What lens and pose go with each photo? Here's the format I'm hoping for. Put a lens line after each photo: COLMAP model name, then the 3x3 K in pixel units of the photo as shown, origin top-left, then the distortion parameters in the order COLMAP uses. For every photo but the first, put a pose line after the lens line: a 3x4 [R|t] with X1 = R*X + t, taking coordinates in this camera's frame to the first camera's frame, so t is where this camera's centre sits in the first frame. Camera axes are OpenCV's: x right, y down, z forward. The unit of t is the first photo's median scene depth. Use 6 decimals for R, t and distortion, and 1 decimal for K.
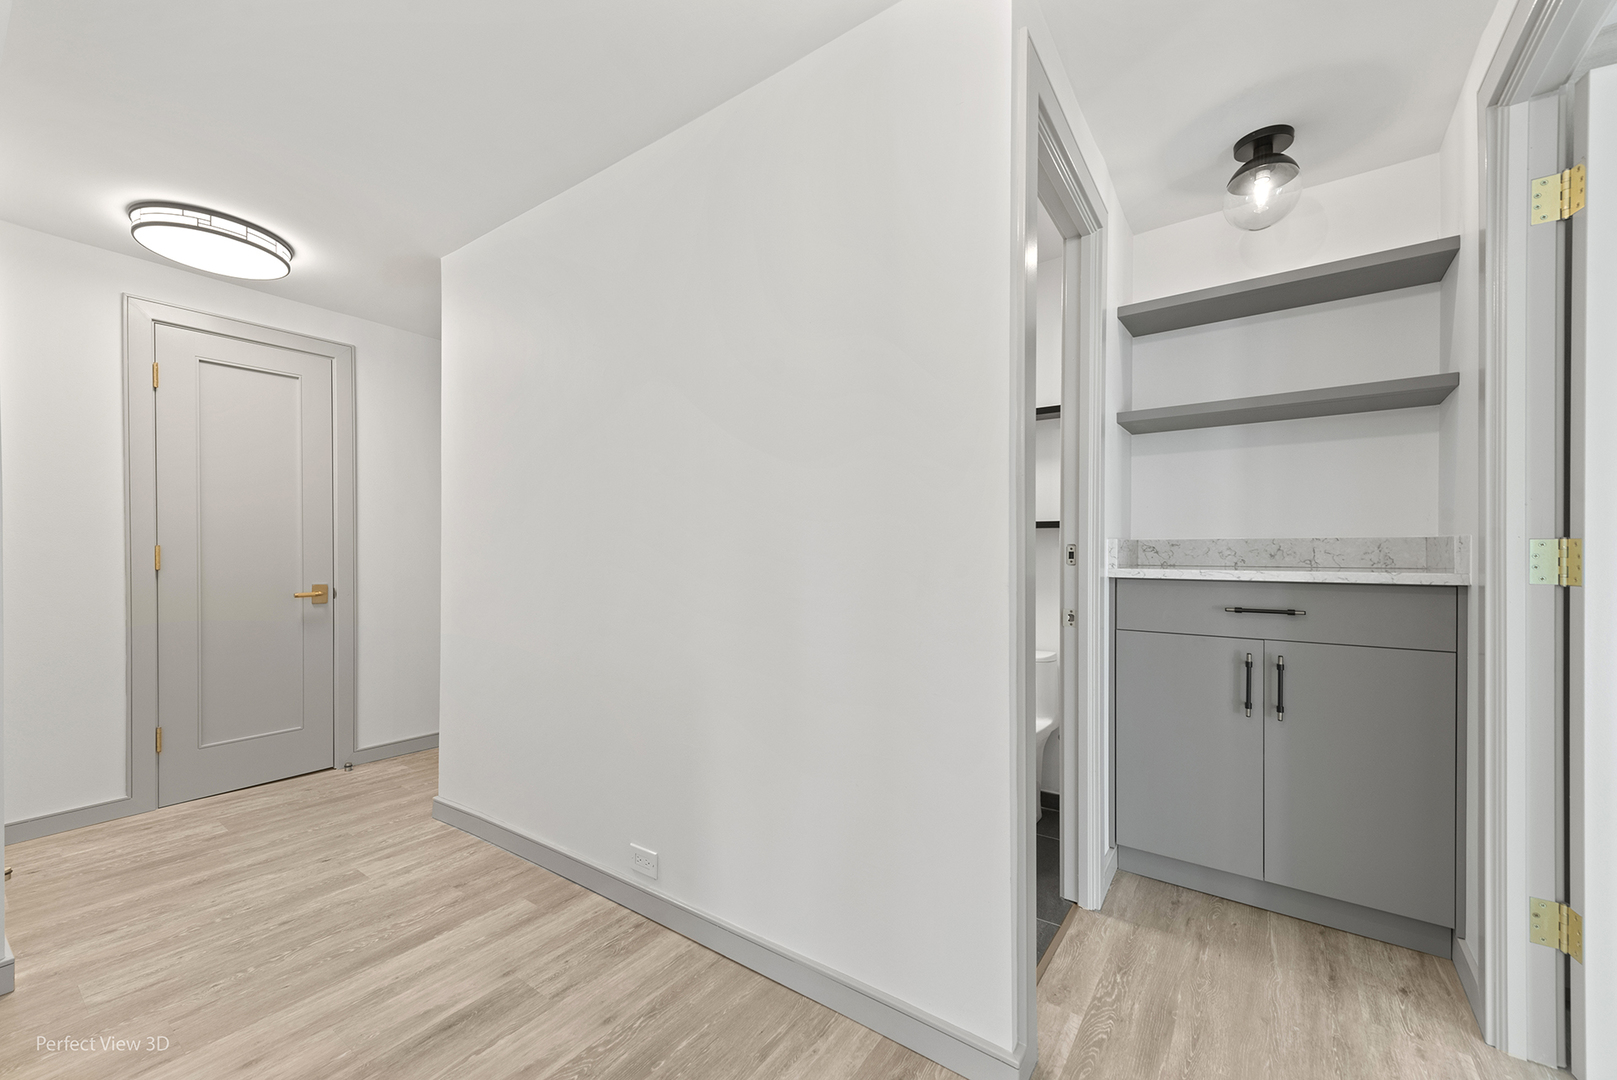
lens RADIAL K [[640.2, 0, 796.6], [0, 640.2, 554.6], [0, 0, 1]] dist [0.017616, -0.002893]
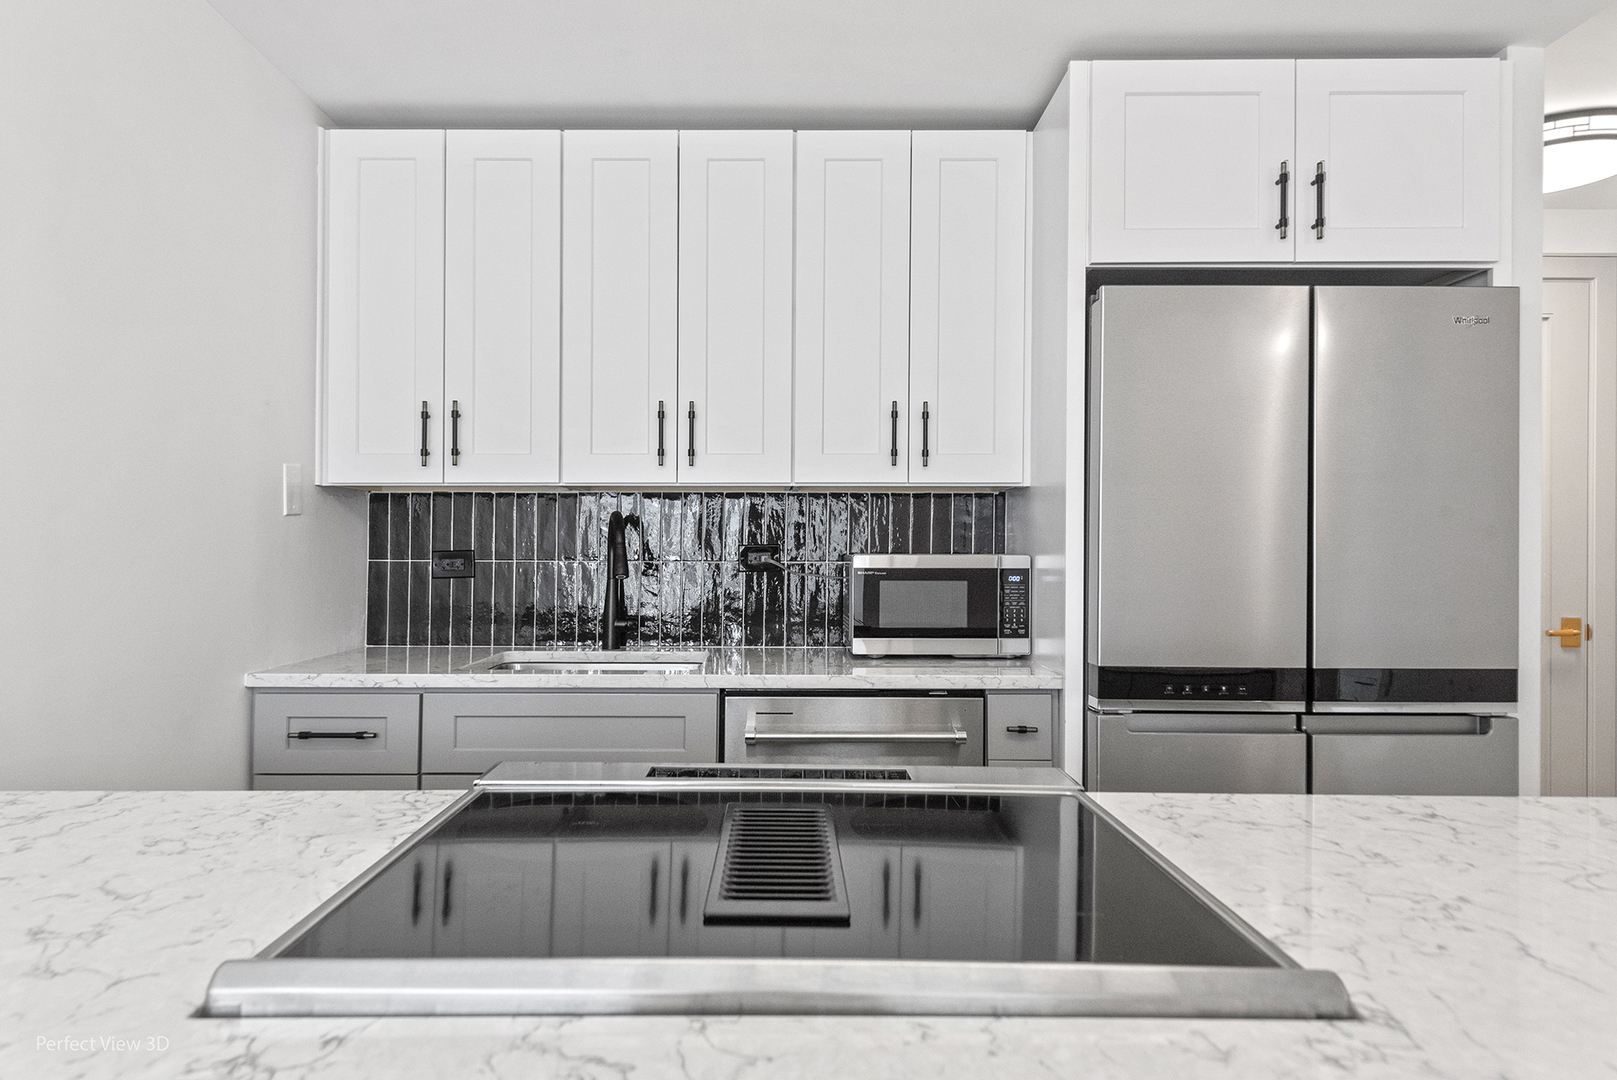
lens RADIAL K [[1013.4, 0, 810.6], [0, 1013.4, 540.6], [0, 0, 1]] dist [0.016196, -0.002489]
pose [[0.589866, -0.000846, -0.807501, -0.565248], [-0.011633, 0.999887, -0.009546, -0.024615], [0.807418, 0.015025, 0.589789, -0.444648]]
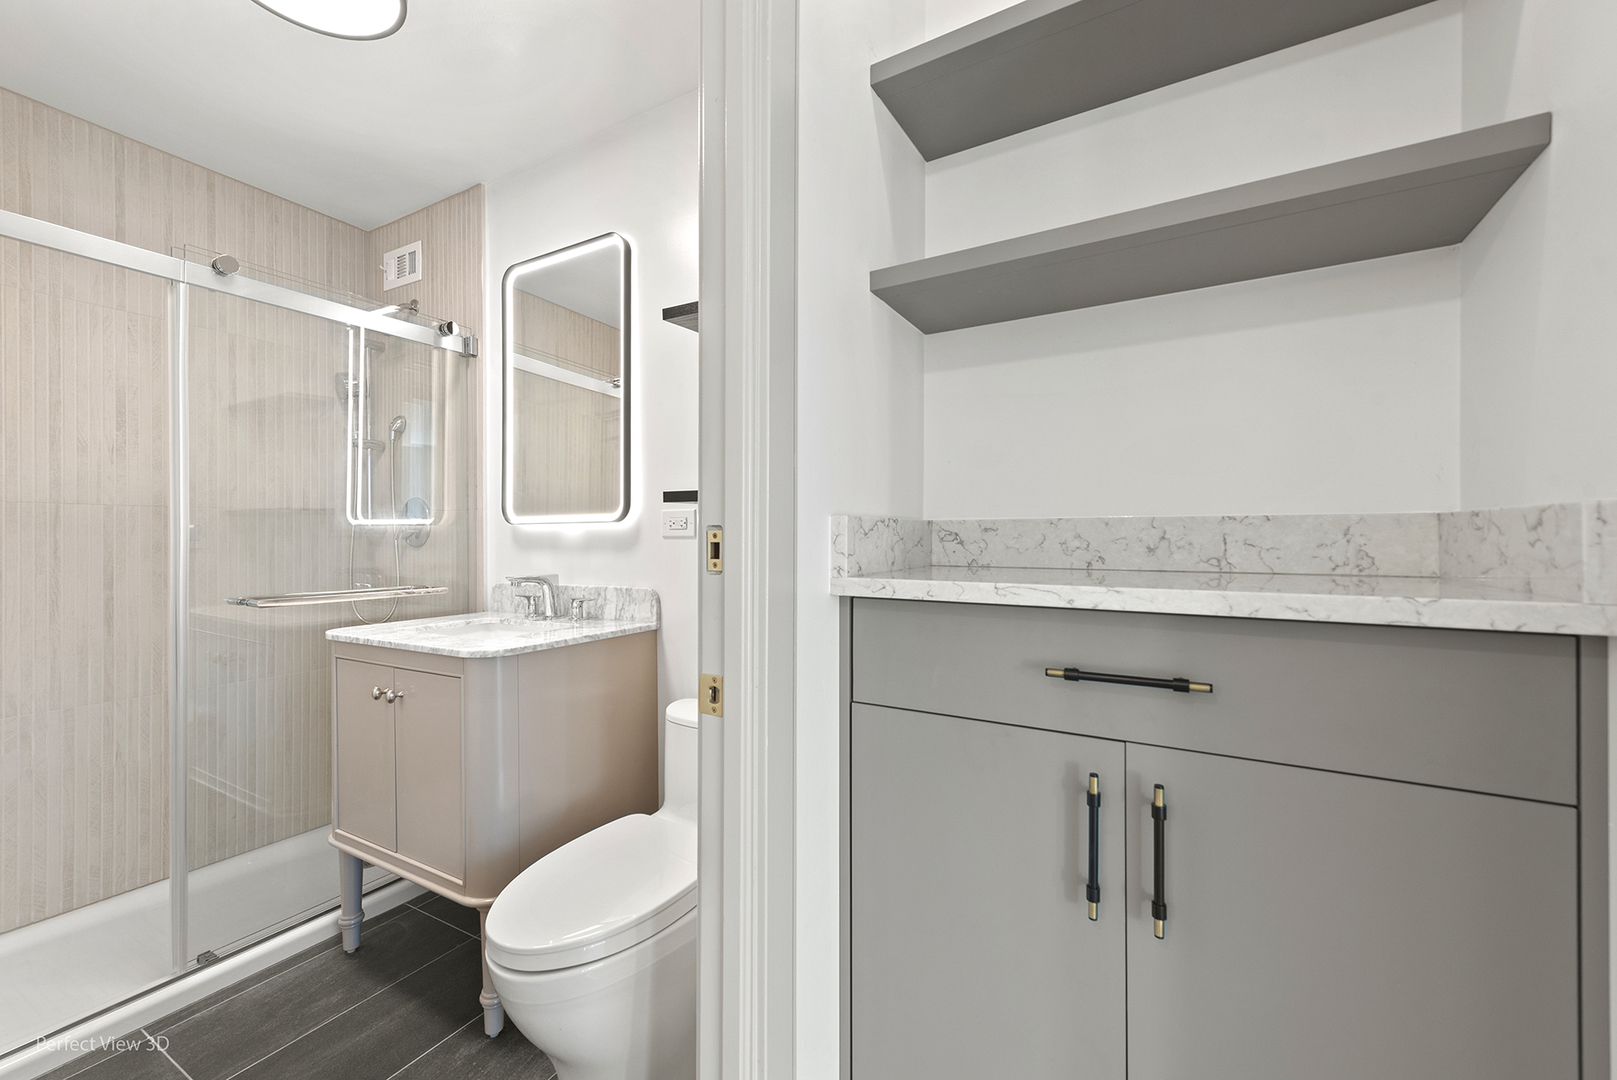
lens RADIAL K [[640.2, 0, 799.6], [0, 640.2, 537.1], [0, 0, 1]] dist [0.017616, -0.002893]
pose [[0.994340, 0.001698, 0.106234, 0.426099], [-0.000657, 0.999951, -0.009836, -0.003563], [-0.106246, 0.009710, 0.994292, 0.546926]]
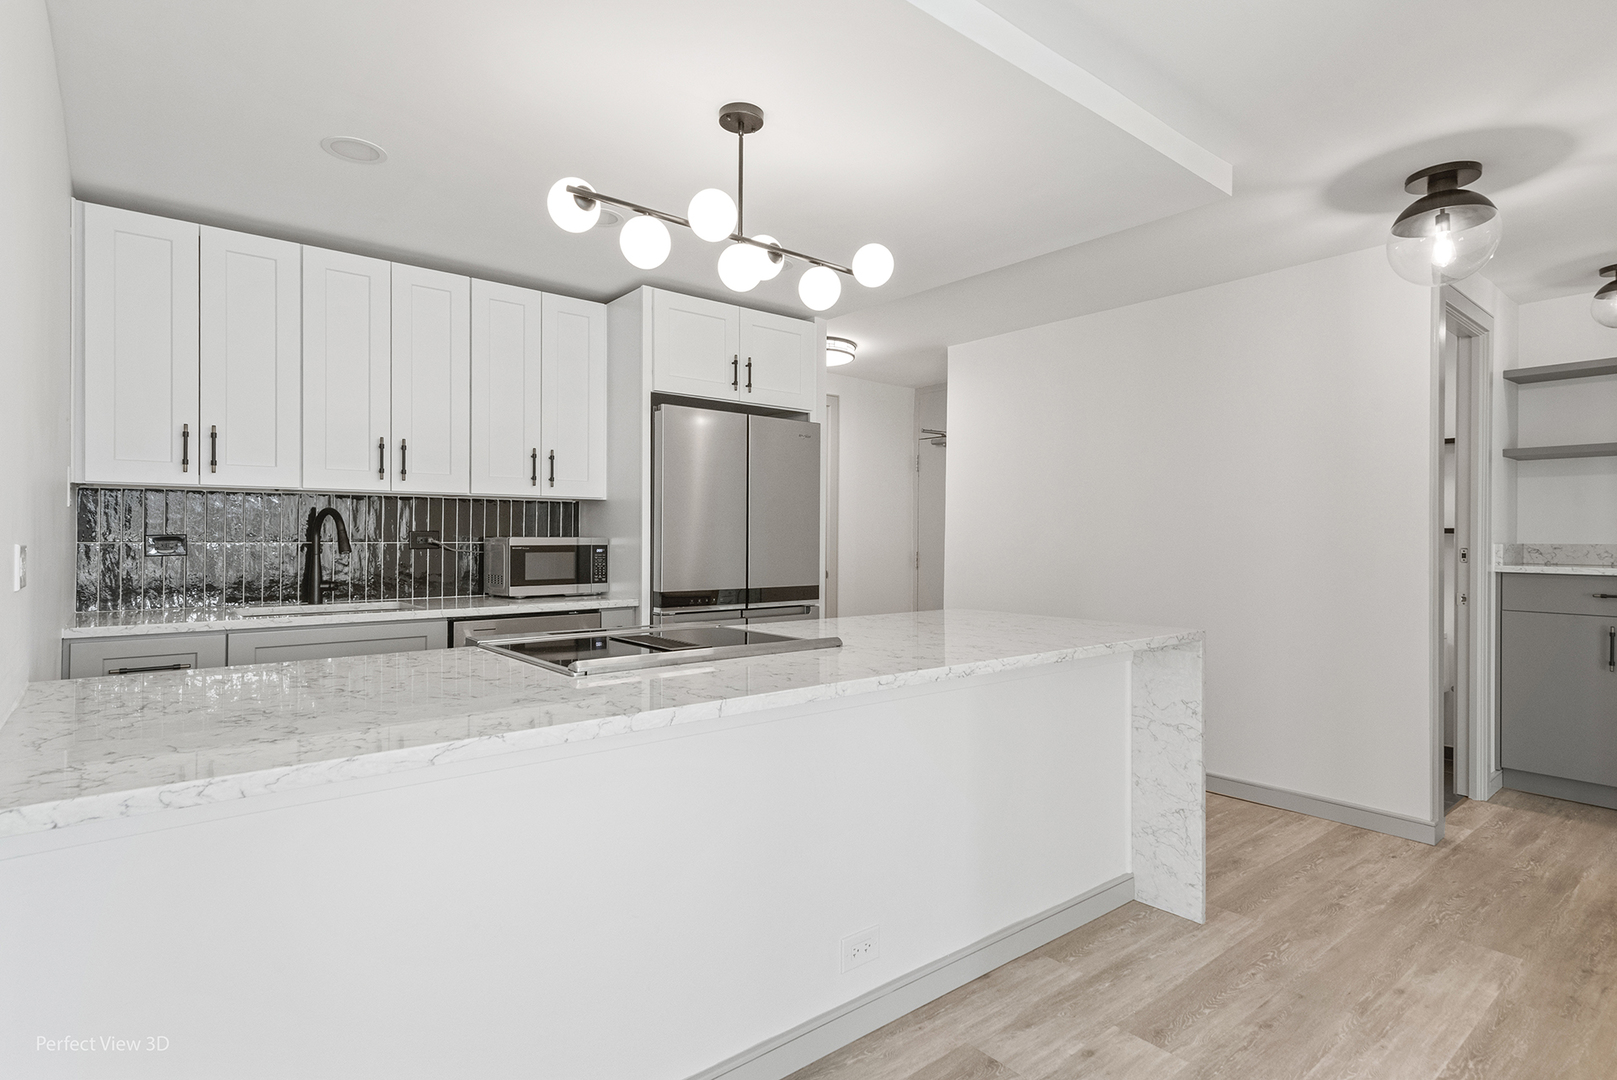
lens RADIAL K [[805.9, 0, 796.4], [0, 805.9, 535.4], [0, 0, 1]] dist [0.018679, -0.006931]
pose [[0.965099, 0.006066, -0.261815, -0.524775], [-0.008856, 0.999916, -0.009479, -0.013363], [0.261736, 0.011467, 0.965071, -1.121938]]
